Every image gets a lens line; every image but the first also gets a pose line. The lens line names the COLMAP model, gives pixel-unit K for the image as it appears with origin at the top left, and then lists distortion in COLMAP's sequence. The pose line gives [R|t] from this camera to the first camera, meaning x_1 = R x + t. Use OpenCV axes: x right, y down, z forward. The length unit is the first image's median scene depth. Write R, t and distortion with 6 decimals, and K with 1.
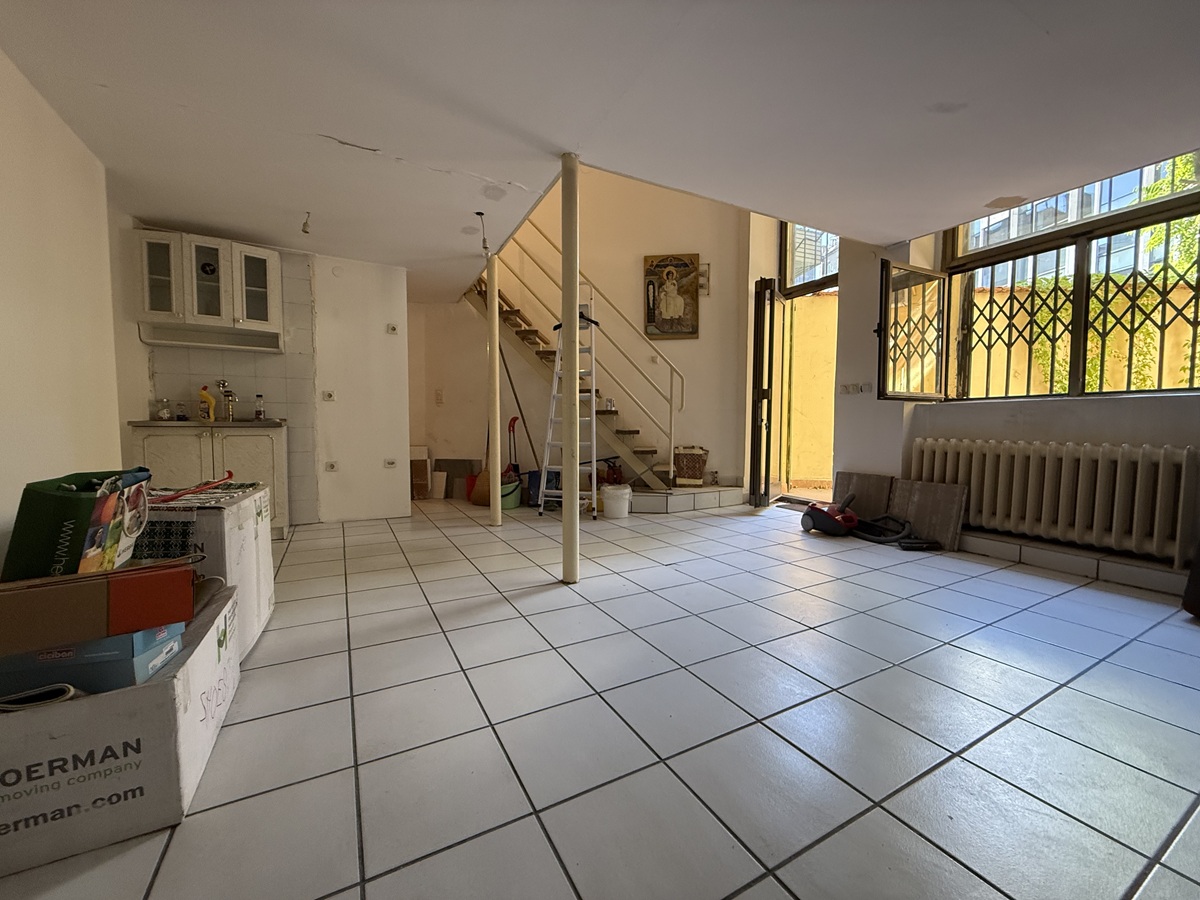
lens RADIAL K [[474.6, 0, 590.7], [0, 474.6, 447.8], [0, 0, 1]] dist [0.000179, 0.000757]
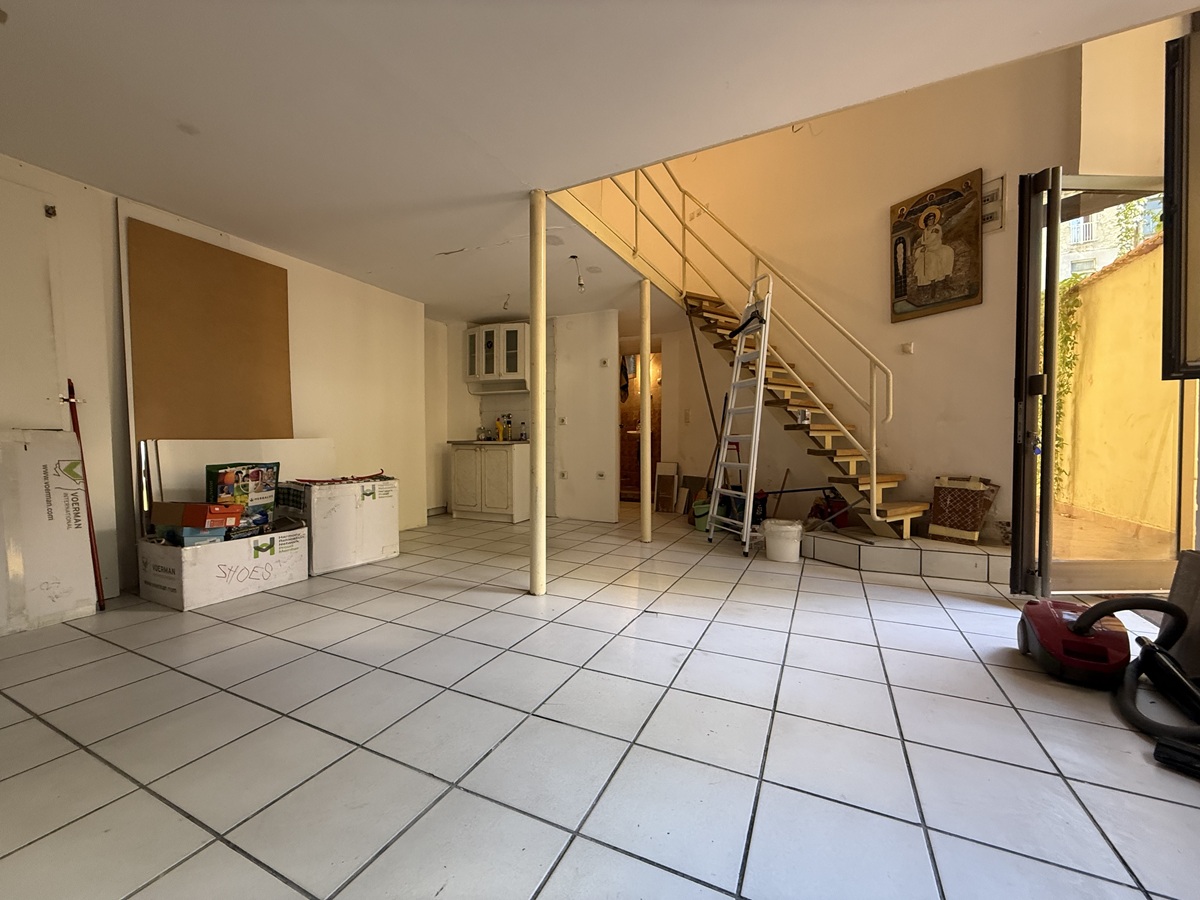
lens RADIAL K [[474.6, 0, 602.8], [0, 474.6, 447.3], [0, 0, 1]] dist [0.000179, 0.000757]
pose [[0.587226, 0.006306, -0.809398, 0.547695], [-0.039451, 0.999004, -0.020838, -0.013036], [0.808461, 0.044168, 0.586890, 0.307715]]
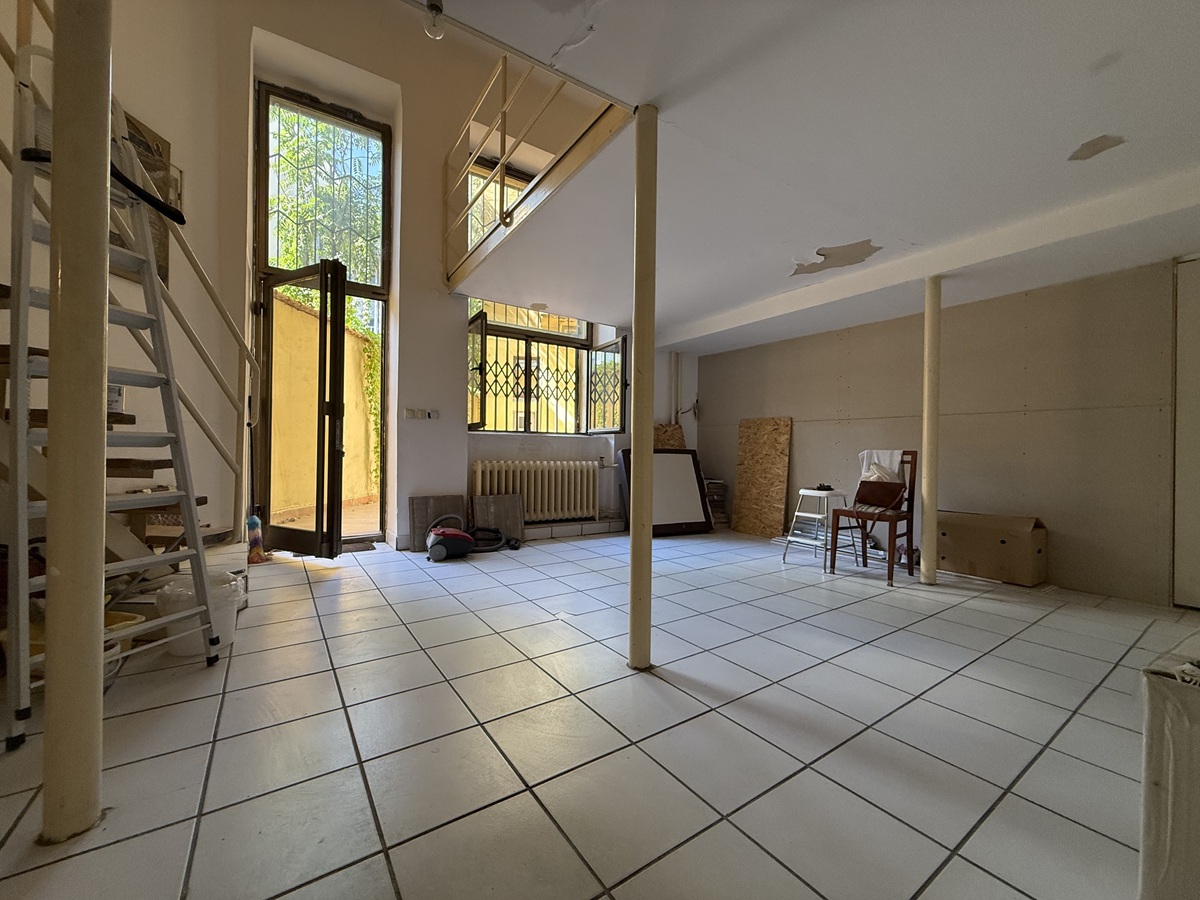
lens RADIAL K [[474.6, 0, 605.0], [0, 474.6, 452.4], [0, 0, 1]] dist [0.000179, 0.000757]
pose [[-0.114820, -0.006612, 0.993364, -0.485126], [0.034248, 0.999357, 0.010610, -0.038690], [-0.992796, 0.035239, -0.114520, 0.705645]]
